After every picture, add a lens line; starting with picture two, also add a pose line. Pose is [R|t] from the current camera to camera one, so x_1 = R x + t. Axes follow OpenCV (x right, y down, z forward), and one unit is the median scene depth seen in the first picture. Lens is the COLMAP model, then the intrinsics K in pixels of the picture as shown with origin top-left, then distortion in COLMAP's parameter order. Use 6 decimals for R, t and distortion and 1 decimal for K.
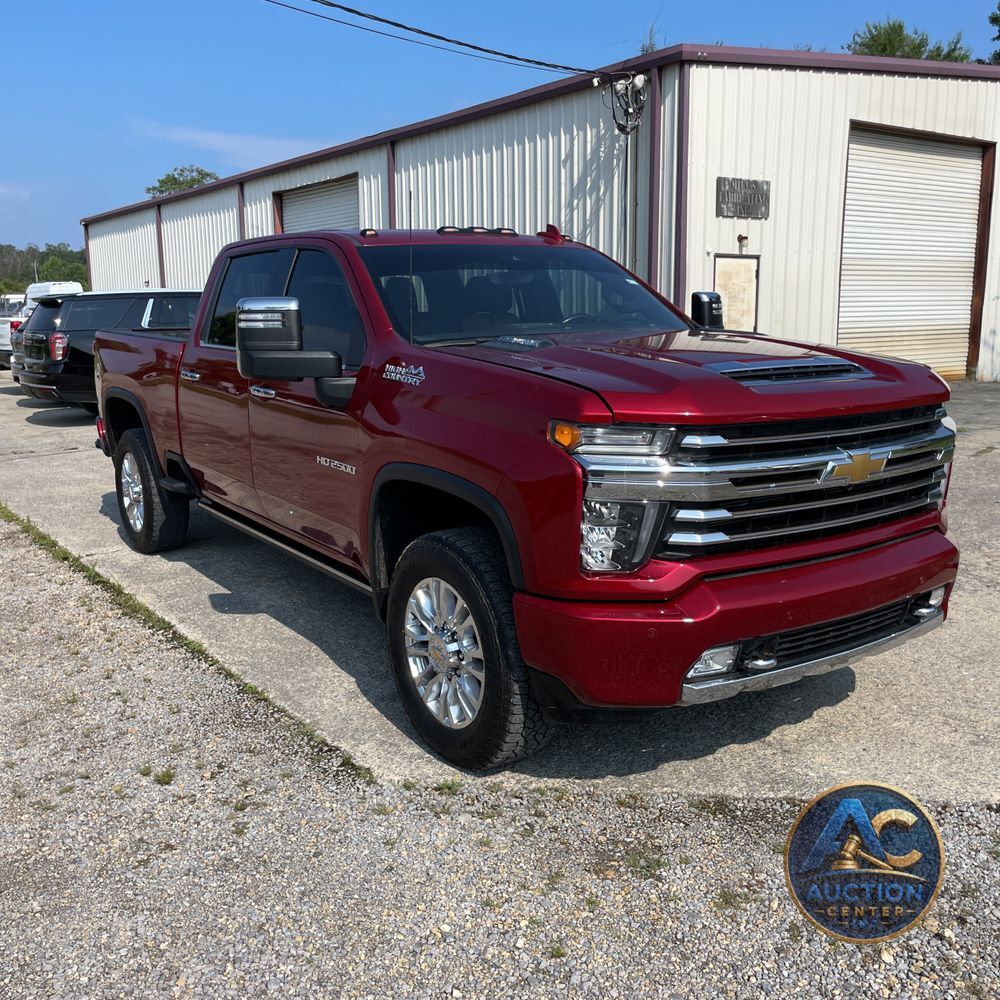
lens RADIAL K [[1028.2, 0, 480.9], [0, 1028.2, 473.6], [0, 0, 1]] dist [0.023116, 0.000000]
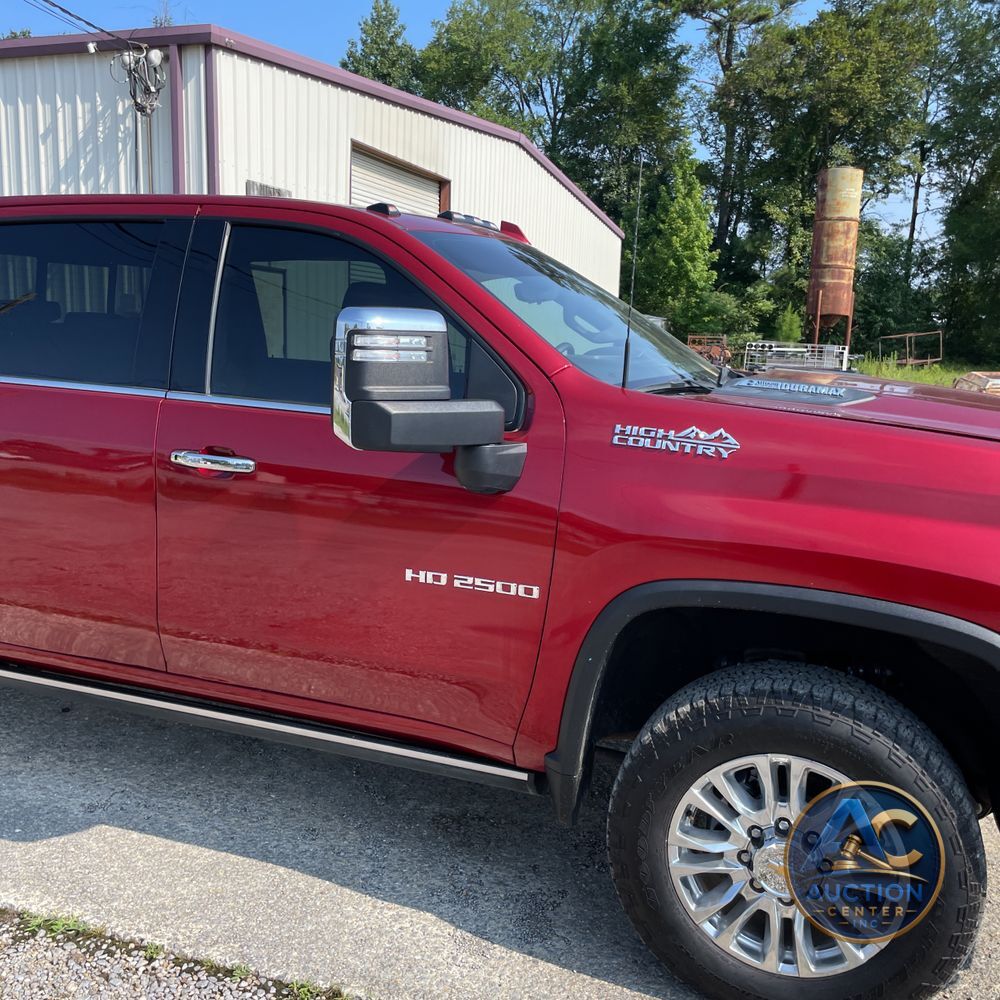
lens RADIAL K [[1028.2, 0, 489.7], [0, 1028.2, 476.6], [0, 0, 1]] dist [0.023116, 0.000000]
pose [[0.807917, -0.046472, 0.587461, -0.143176], [0.051815, 0.998627, 0.007739, -0.022587], [-0.587014, 0.024187, 0.809215, 0.145368]]
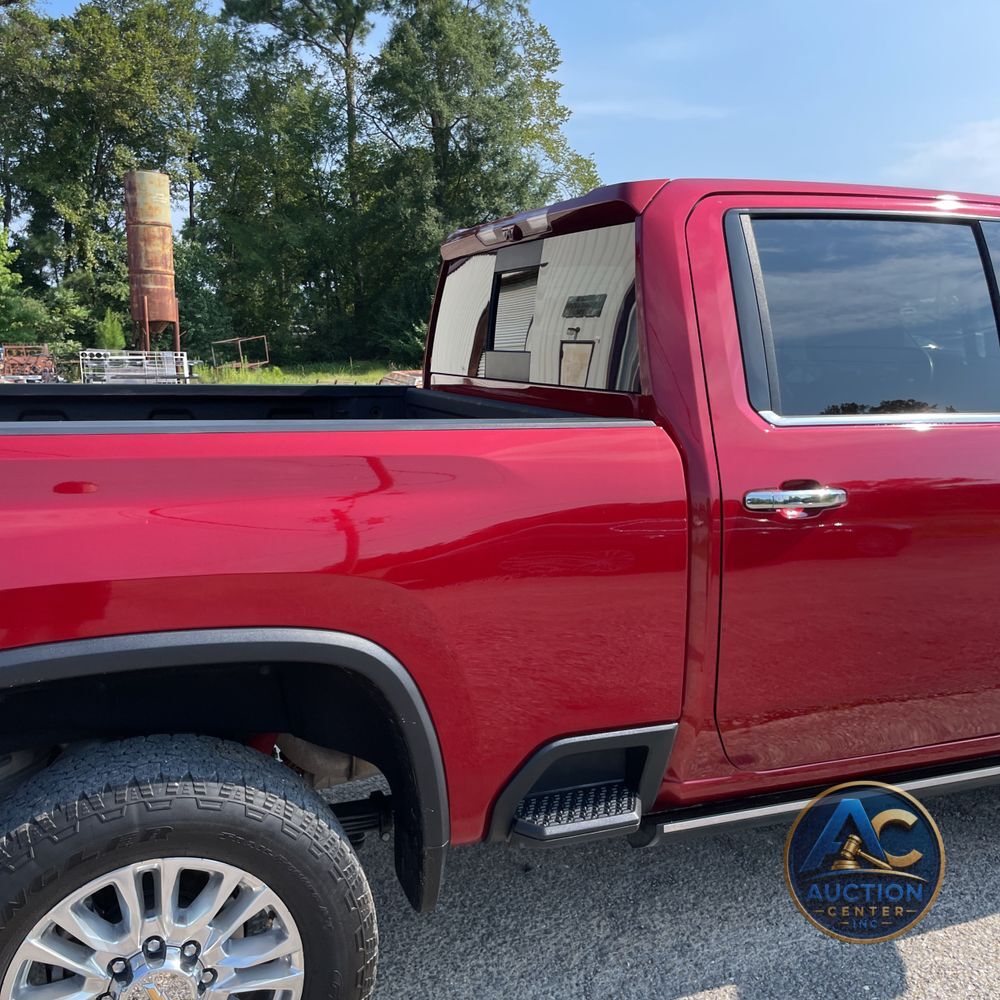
lens RADIAL K [[1028.2, 0, 477.5], [0, 1028.2, 504.3], [0, 0, 1]] dist [0.023116, 0.000000]
pose [[0.221192, -0.133705, 0.966021, -0.272521], [0.148192, 0.983662, 0.102215, -0.060025], [-0.963905, 0.120547, 0.237392, 0.406691]]
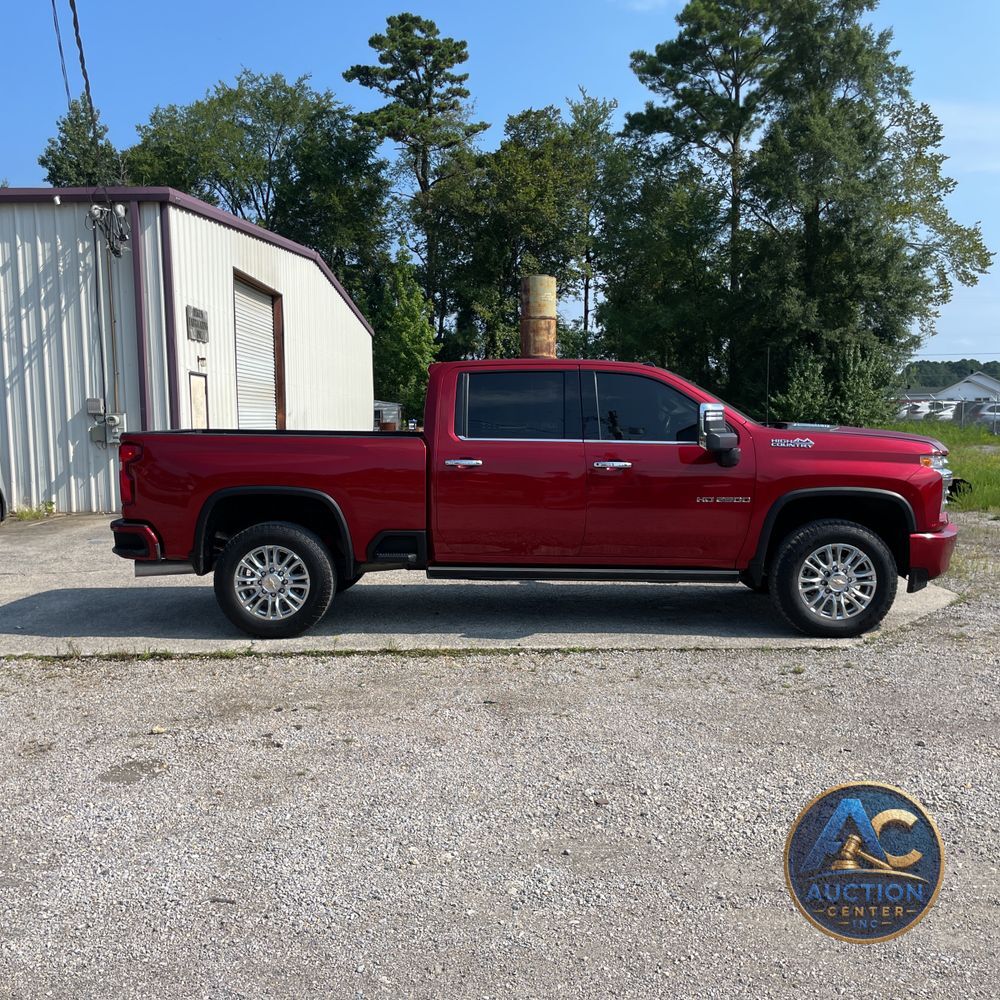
lens RADIAL K [[1028.2, 0, 490.2], [0, 1028.2, 514.1], [0, 0, 1]] dist [0.023116, 0.000000]
pose [[0.581130, -0.065649, 0.811158, -0.514211], [0.126410, 0.991925, -0.010283, -0.005146], [-0.803933, 0.108514, 0.584736, 0.091977]]
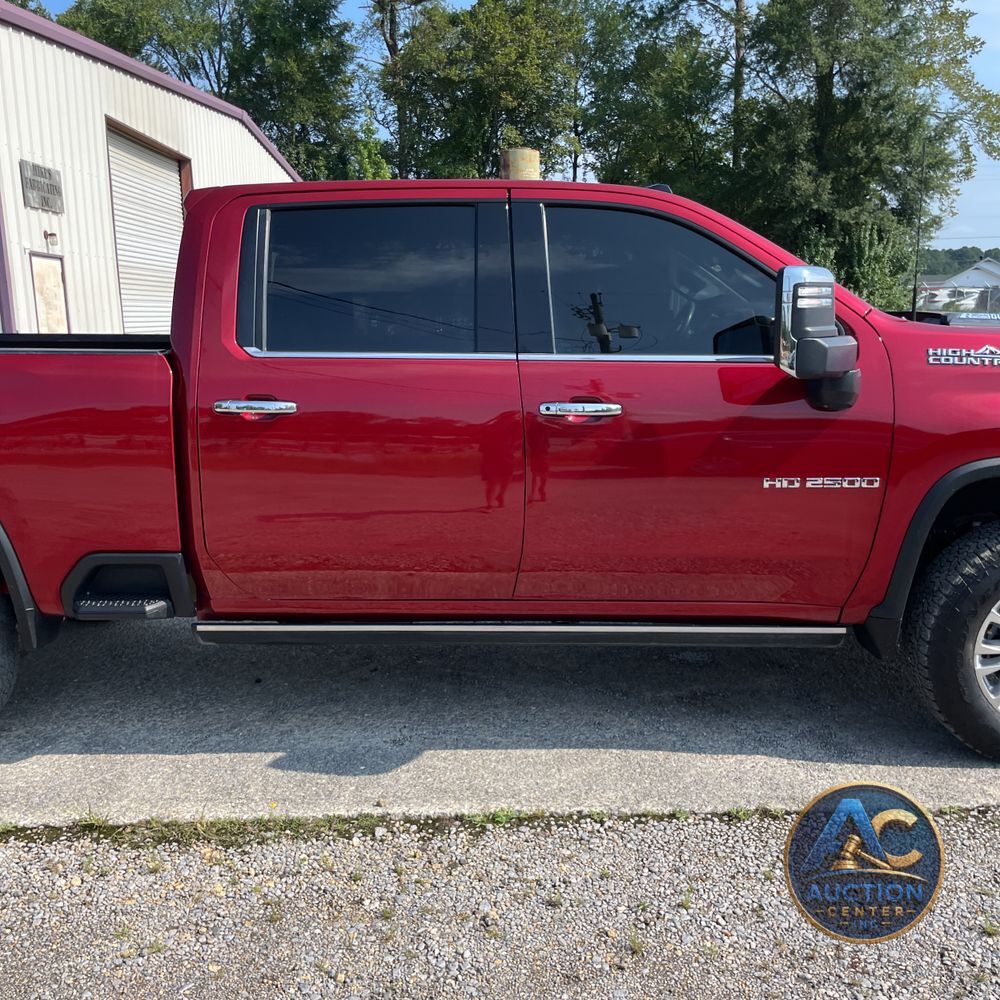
lens RADIAL K [[1028.2, 0, 500.0], [0, 1028.2, 505.3], [0, 0, 1]] dist [0.023116, 0.000000]
pose [[0.566667, -0.146939, 0.810739, -0.270021], [0.137822, 0.987010, 0.082556, -0.026751], [-0.812338, 0.064956, 0.579558, 0.217781]]
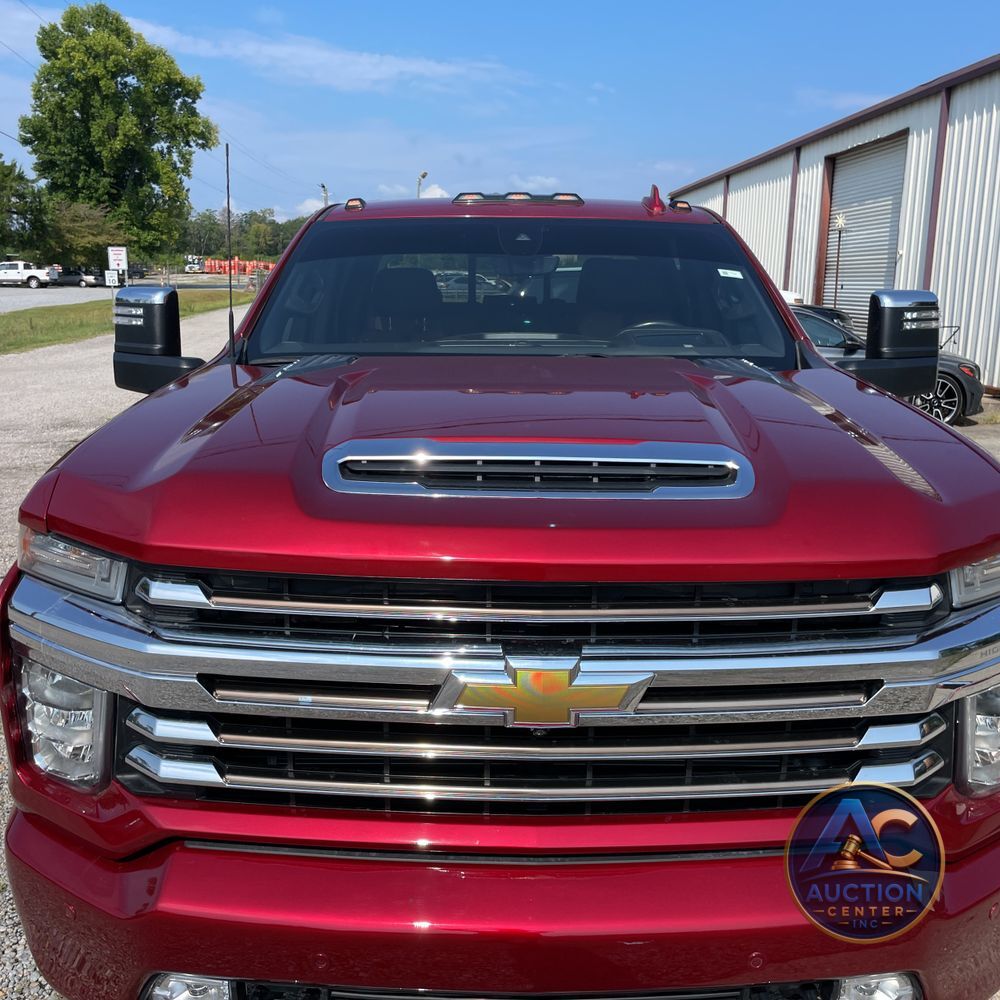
lens RADIAL K [[1028.2, 0, 499.5], [0, 1028.2, 471.7], [0, 0, 1]] dist [0.023116, 0.000000]
pose [[0.832164, 0.122871, -0.540746, 0.143687], [-0.109123, 0.992360, 0.057557, -0.031967], [0.543687, 0.011111, 0.839214, 0.145754]]
